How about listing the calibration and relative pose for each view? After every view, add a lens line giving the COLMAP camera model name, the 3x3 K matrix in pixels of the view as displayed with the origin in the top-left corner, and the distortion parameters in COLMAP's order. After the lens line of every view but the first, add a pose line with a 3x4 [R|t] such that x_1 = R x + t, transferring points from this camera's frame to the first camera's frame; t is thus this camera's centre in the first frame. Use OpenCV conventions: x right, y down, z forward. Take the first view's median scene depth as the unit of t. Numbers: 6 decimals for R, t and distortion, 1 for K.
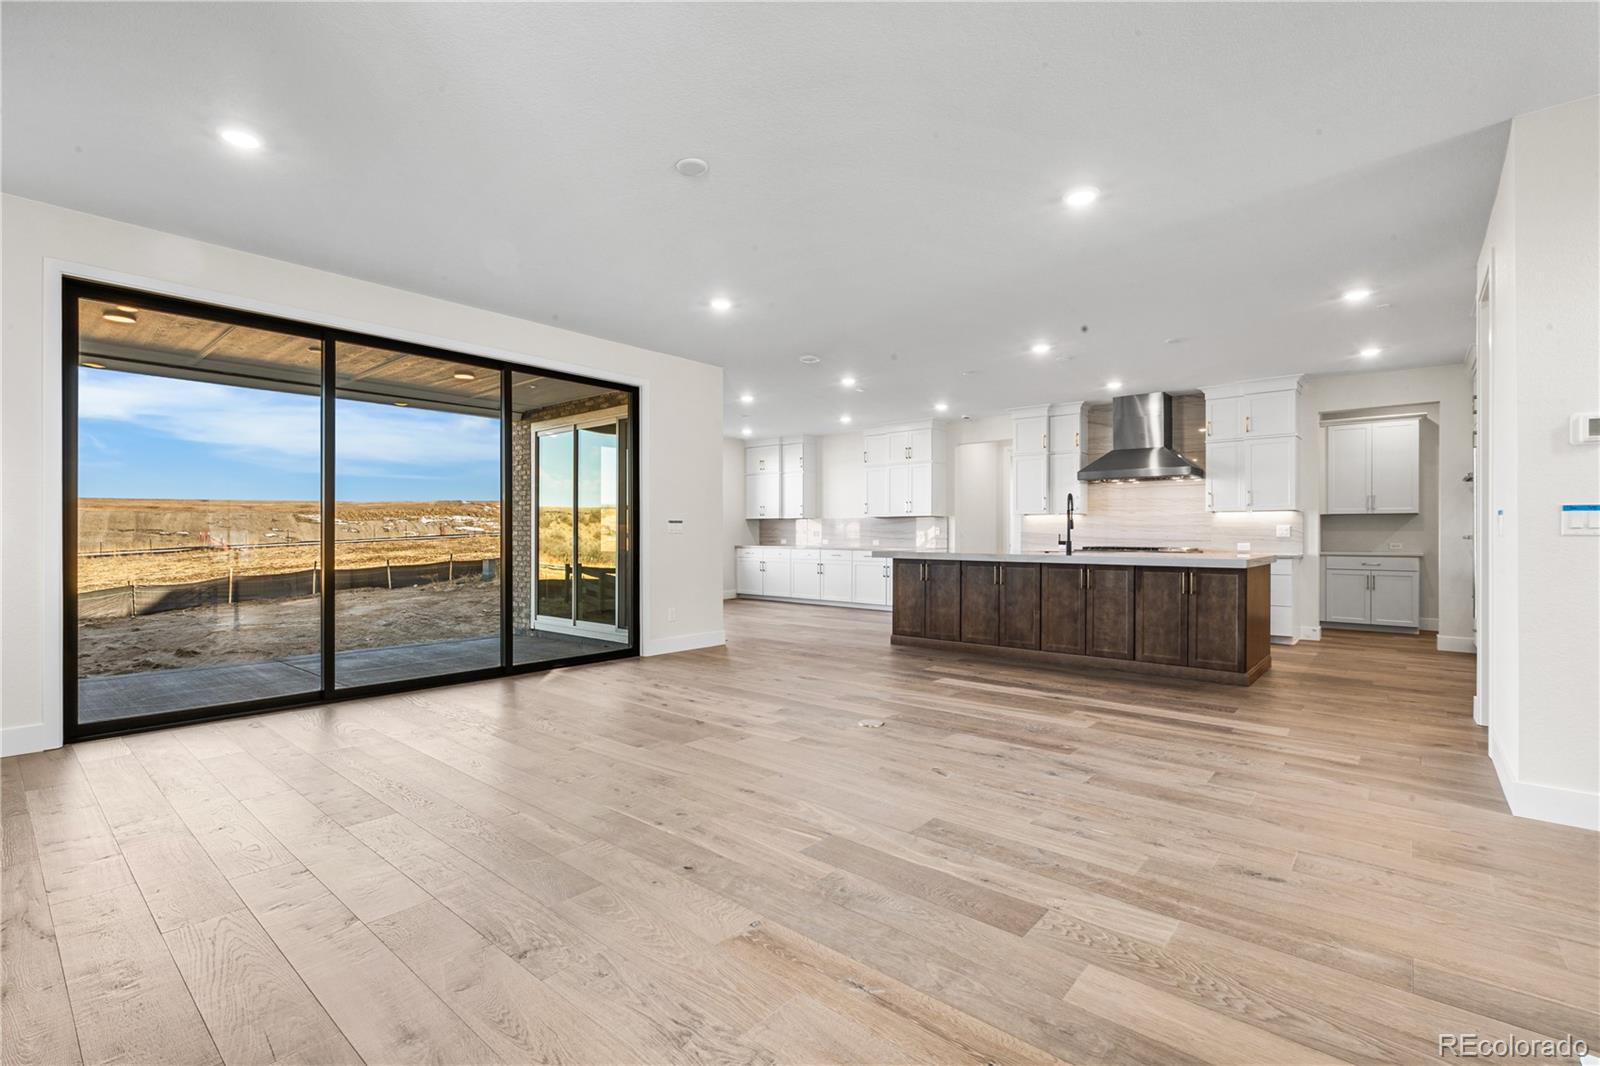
lens RADIAL K [[722.3, 0, 803.9], [0, 722.3, 537.4], [0, 0, 1]] dist [-0.003396, -0.000205]
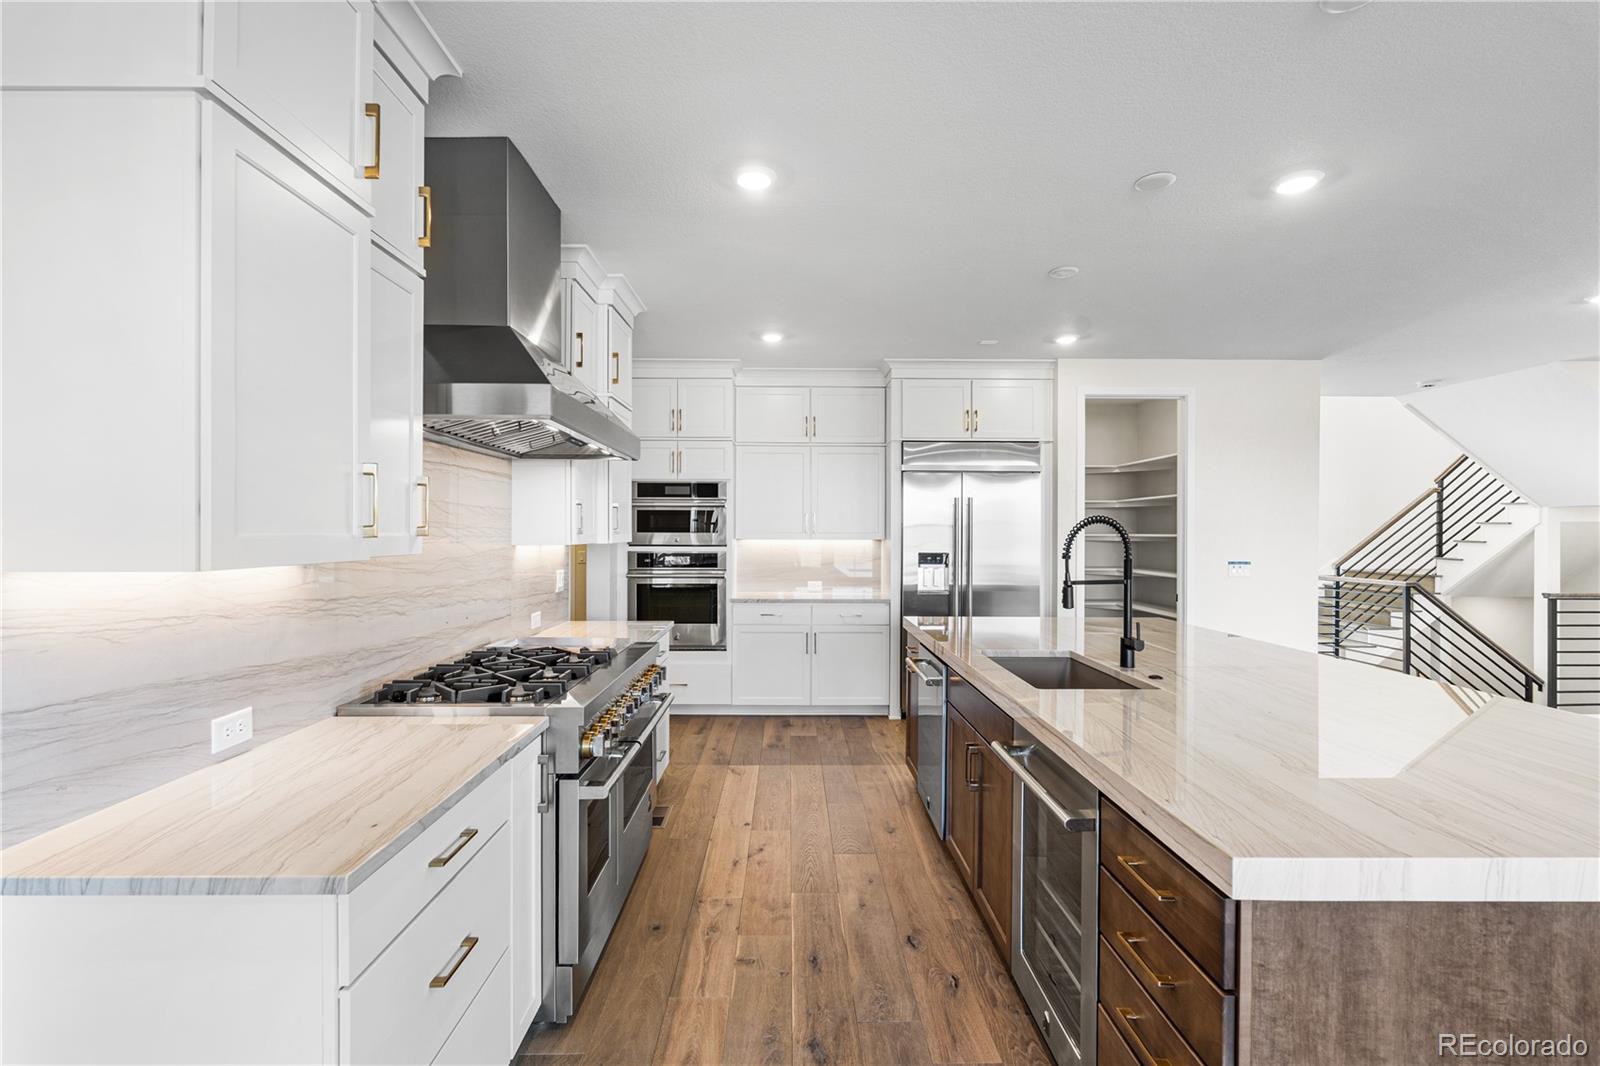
lens RADIAL K [[722.3, 0, 796.4], [0, 722.3, 529.5], [0, 0, 1]] dist [-0.003396, -0.000205]
pose [[-0.649808, -0.004685, 0.760084, 0.186065], [-0.002469, 0.999989, 0.004052, -0.056313], [-0.760095, 0.000756, -0.649812, 1.418254]]
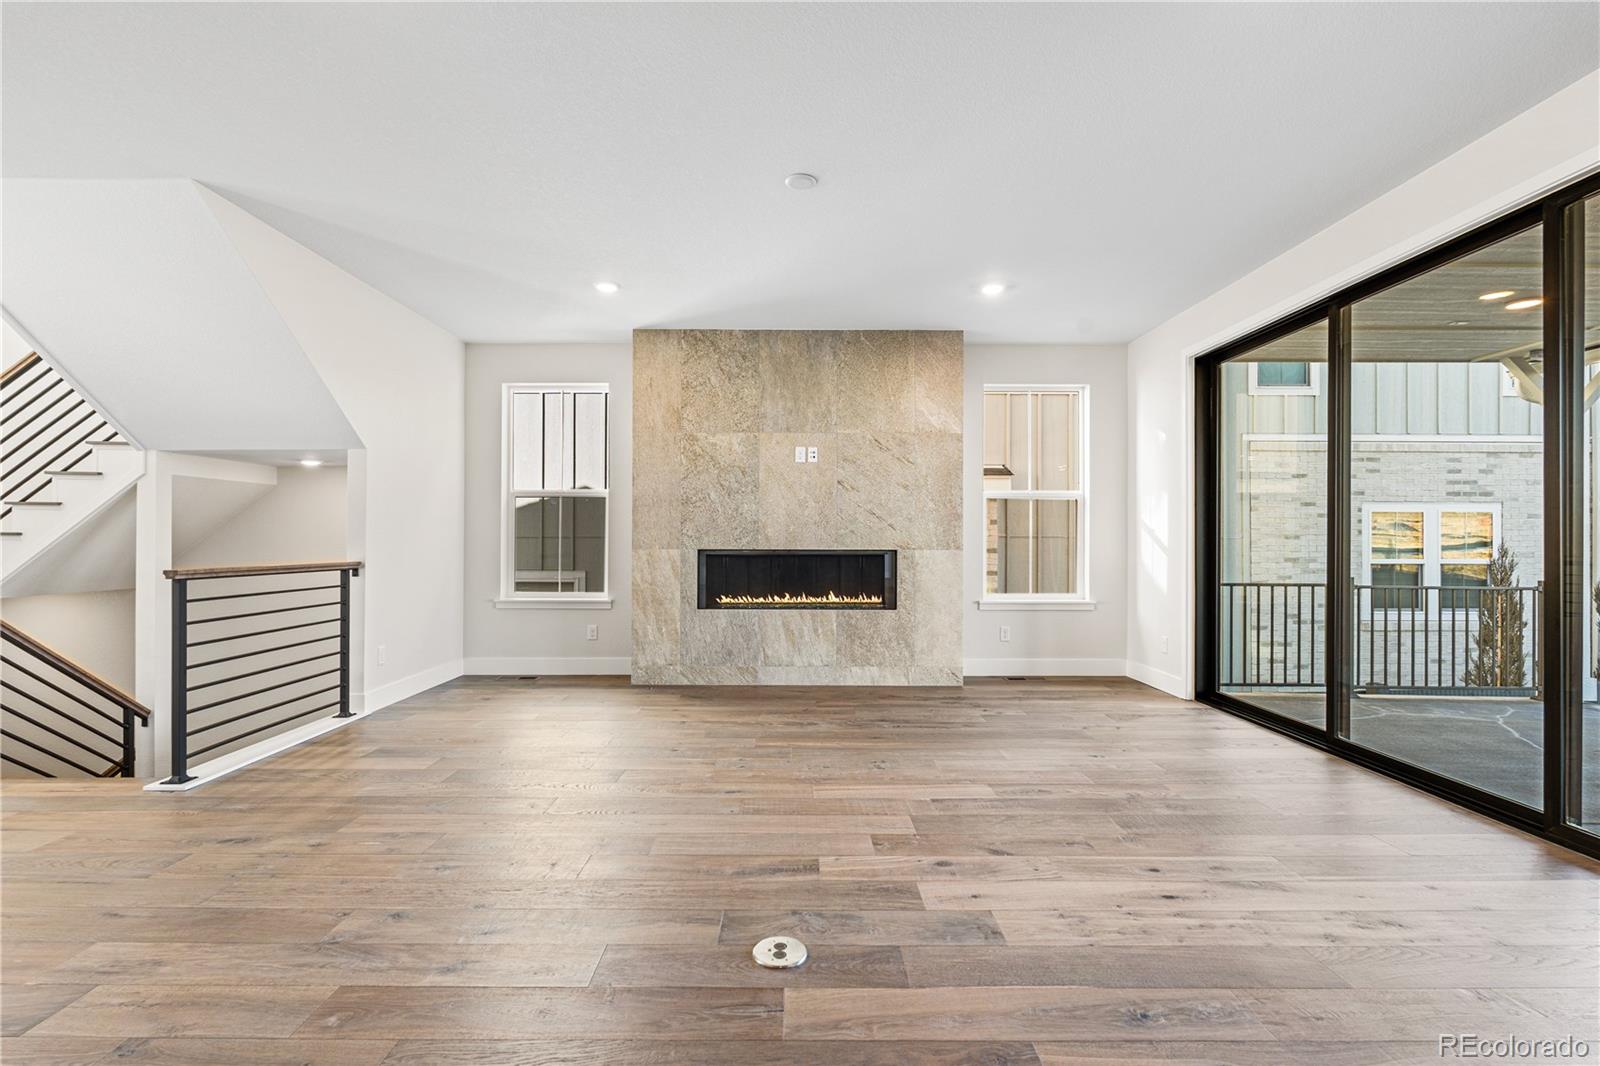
lens RADIAL K [[722.3, 0, 791.7], [0, 722.3, 535.6], [0, 0, 1]] dist [-0.003396, -0.000205]
pose [[-0.766246, -0.009102, -0.642483, 0.245896], [-0.007204, 0.999959, -0.005574, -0.005433], [0.642507, 0.000357, -0.766280, 0.860682]]
